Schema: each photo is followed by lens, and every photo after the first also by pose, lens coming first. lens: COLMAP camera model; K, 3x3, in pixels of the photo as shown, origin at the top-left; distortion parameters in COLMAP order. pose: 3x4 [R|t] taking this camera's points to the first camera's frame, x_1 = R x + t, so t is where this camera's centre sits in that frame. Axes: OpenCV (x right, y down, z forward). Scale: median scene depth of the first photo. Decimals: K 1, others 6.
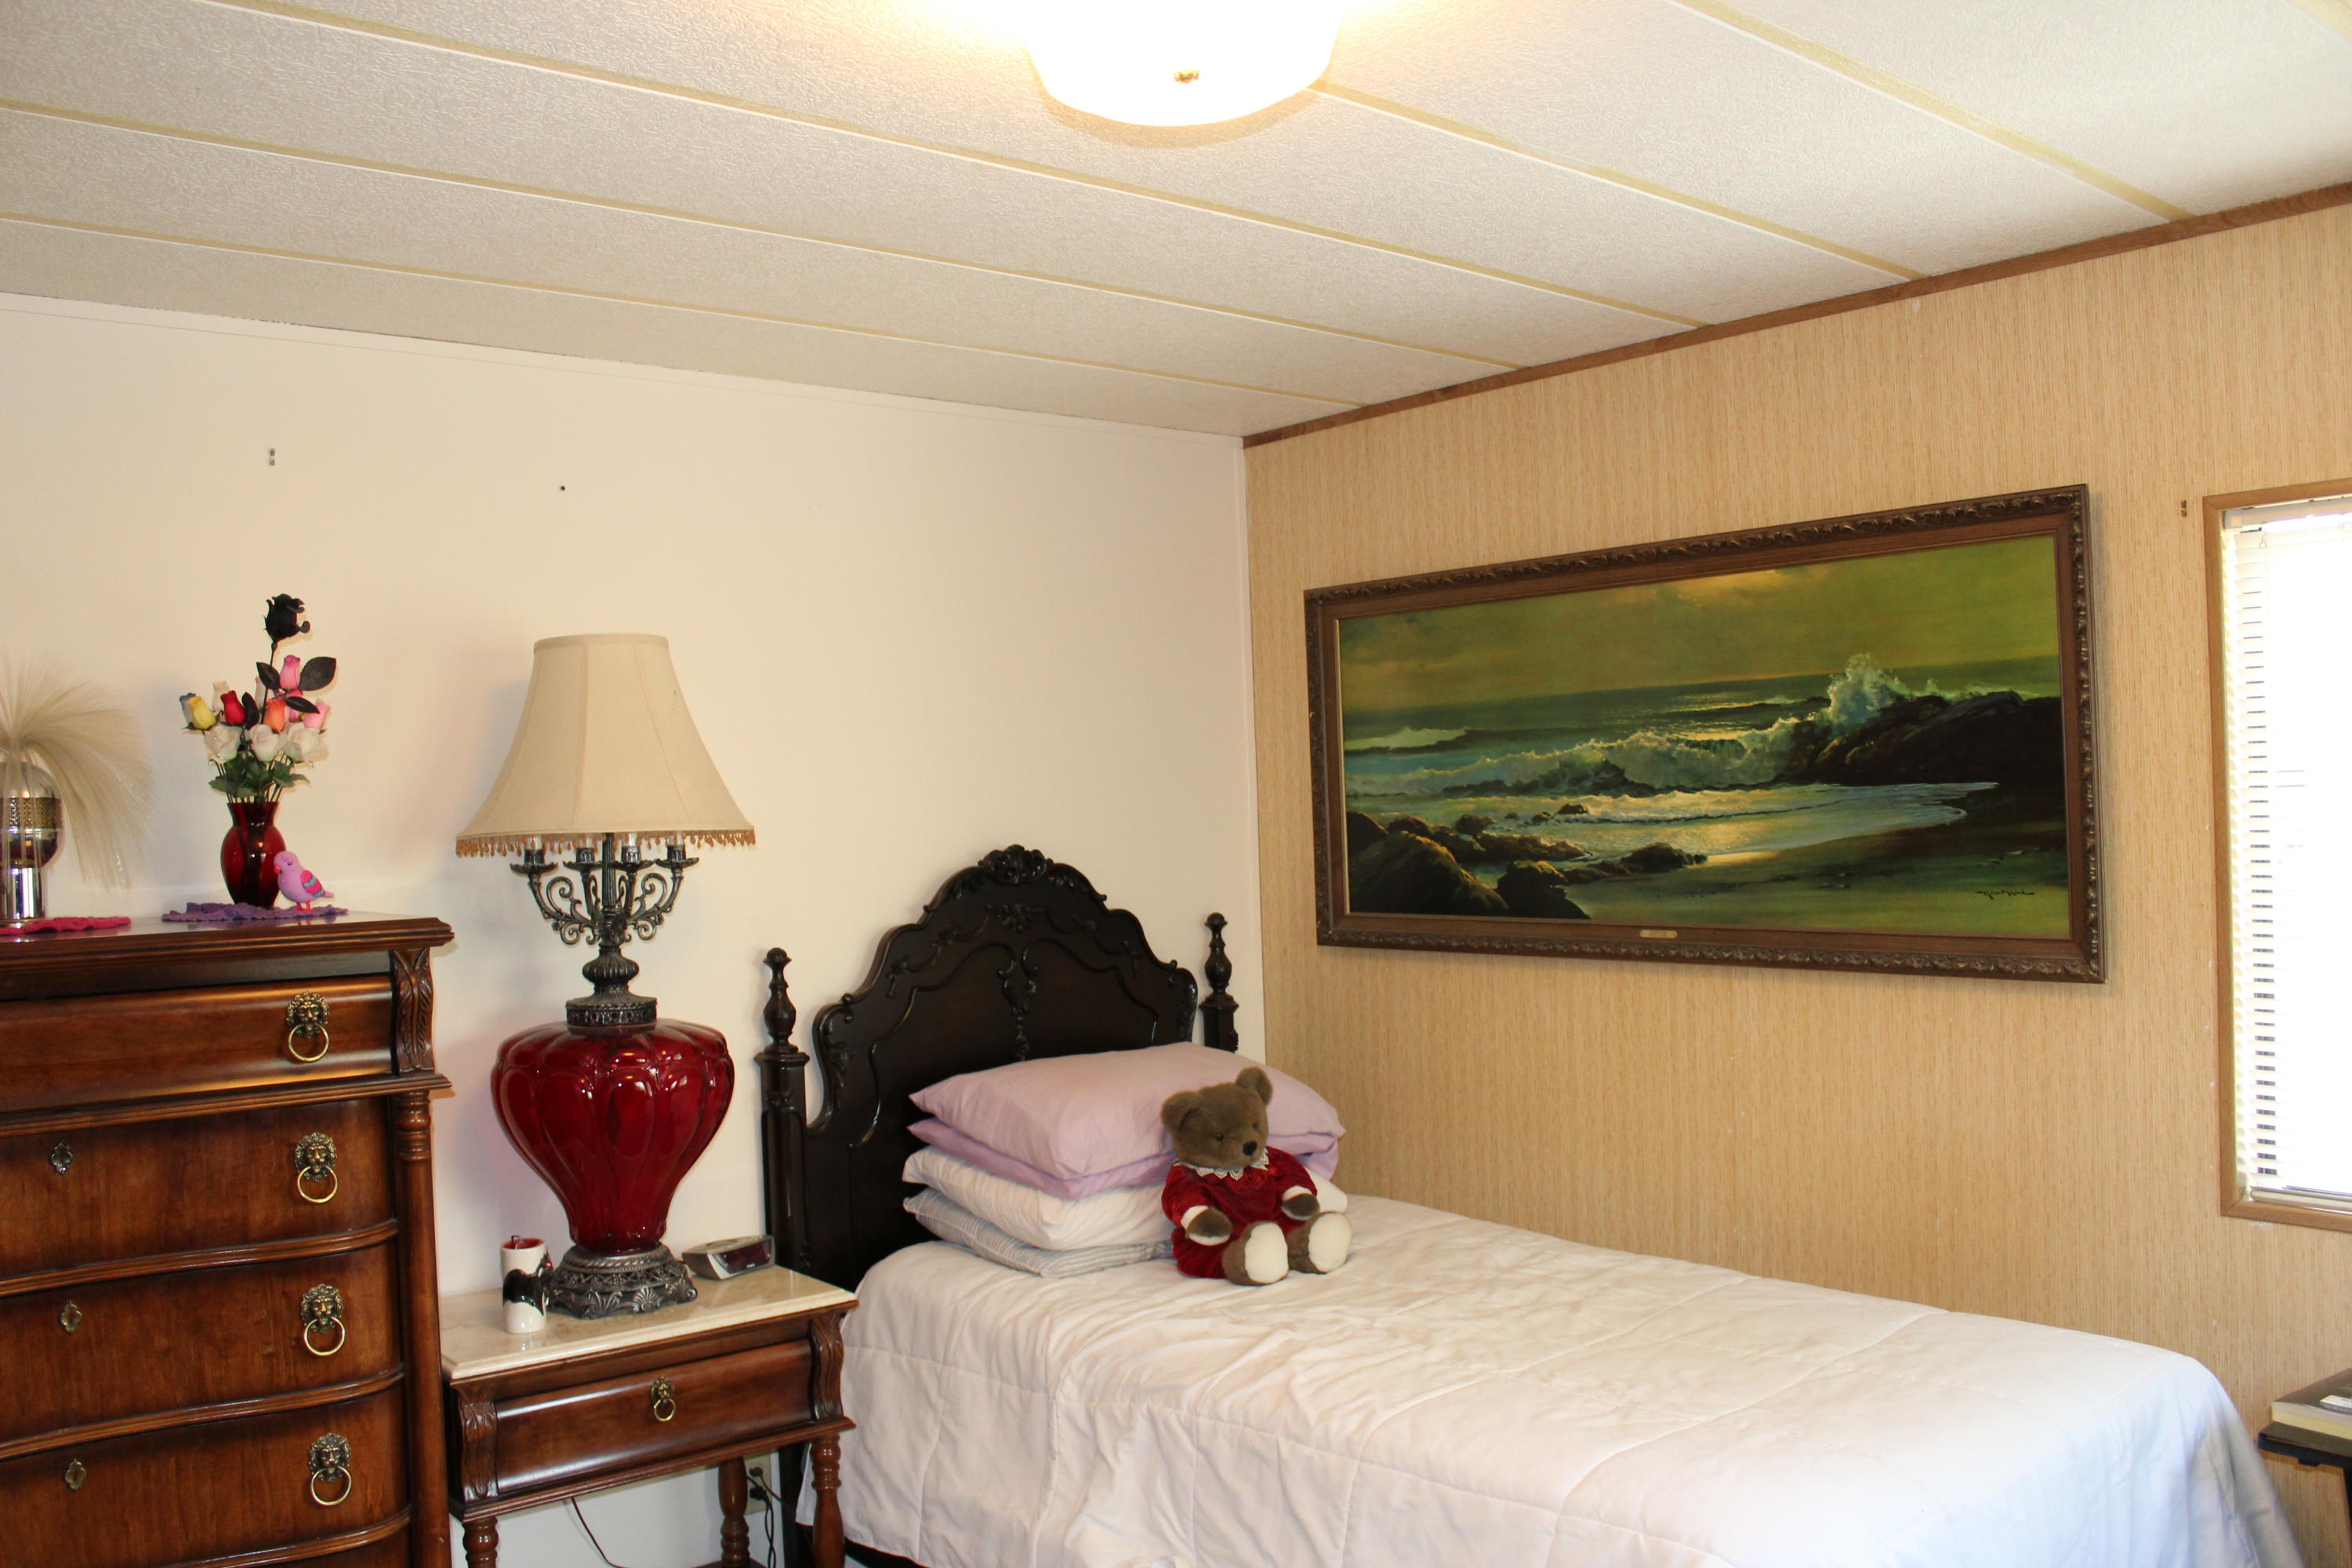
lens RADIAL K [[1973.5, 0, 1141.0], [0, 1973.5, 797.3], [0, 0, 1]] dist [-0.165569, 0.158587]
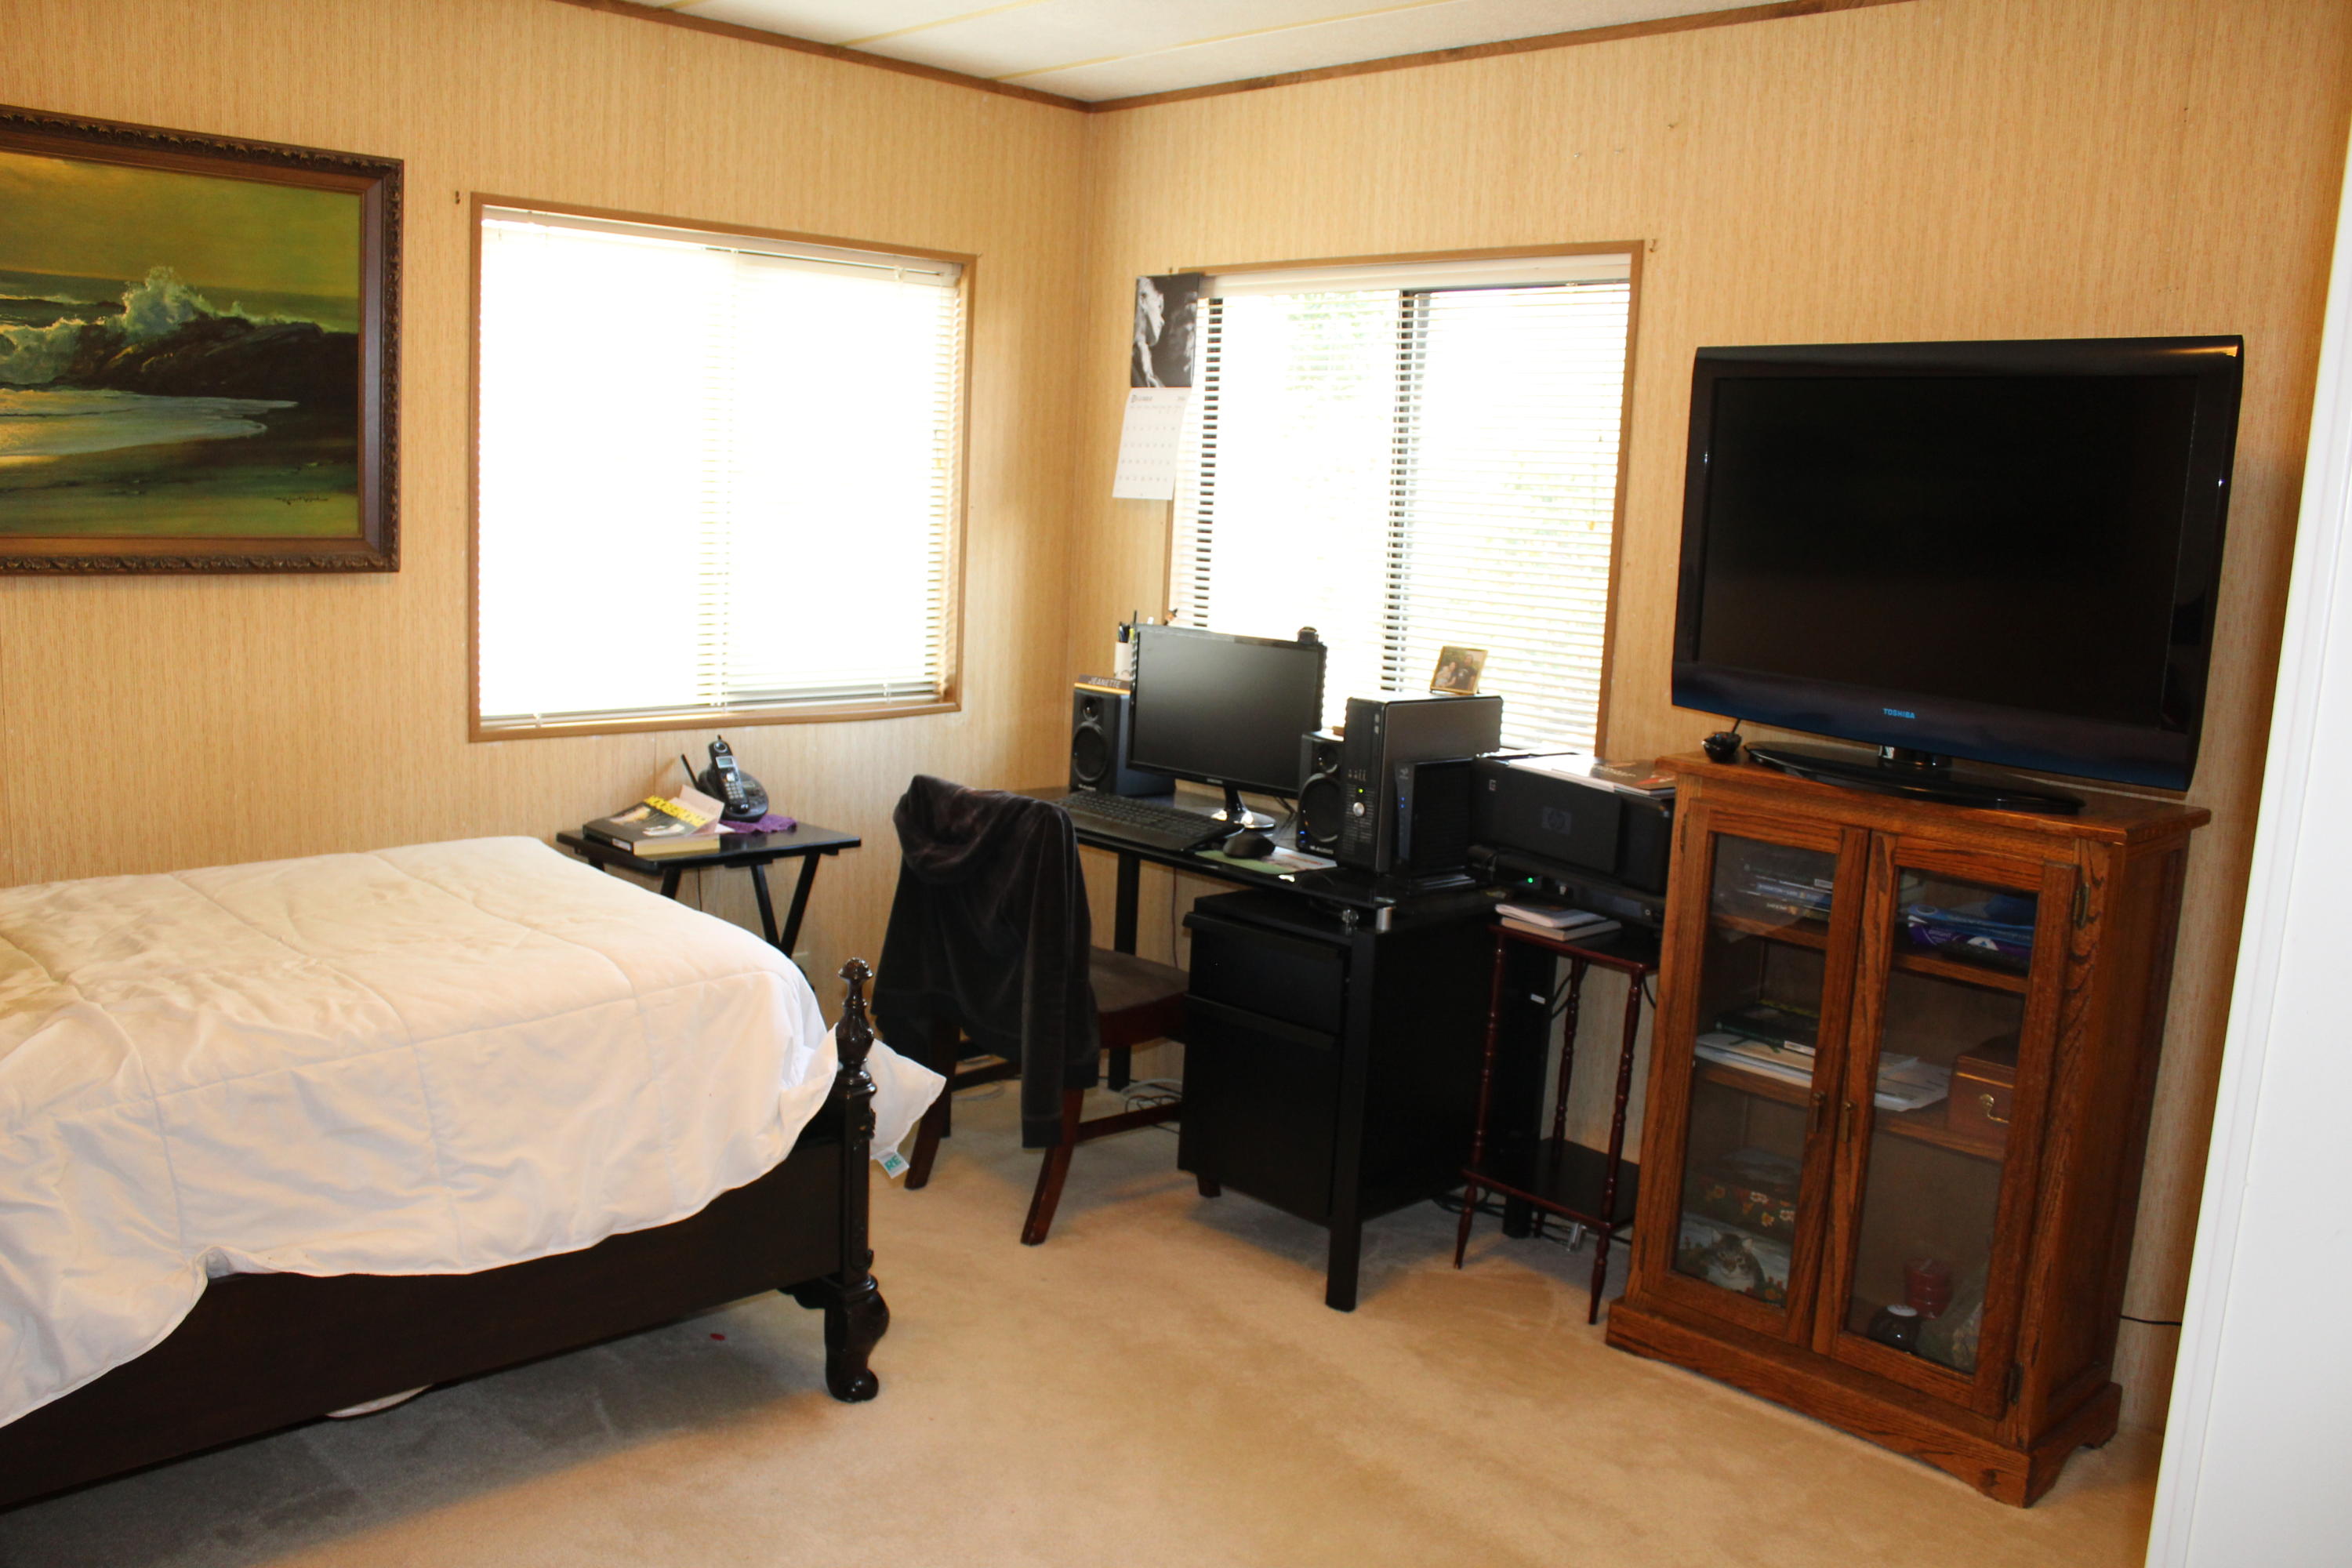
lens RADIAL K [[1973.5, 0, 1141.0], [0, 1973.5, 797.3], [0, 0, 1]] dist [-0.165569, 0.158587]
pose [[-0.079720, -0.135110, 0.987618, -0.720987], [-0.044835, 0.990255, 0.131852, 0.050386], [-0.995809, -0.033768, -0.085001, 0.564847]]
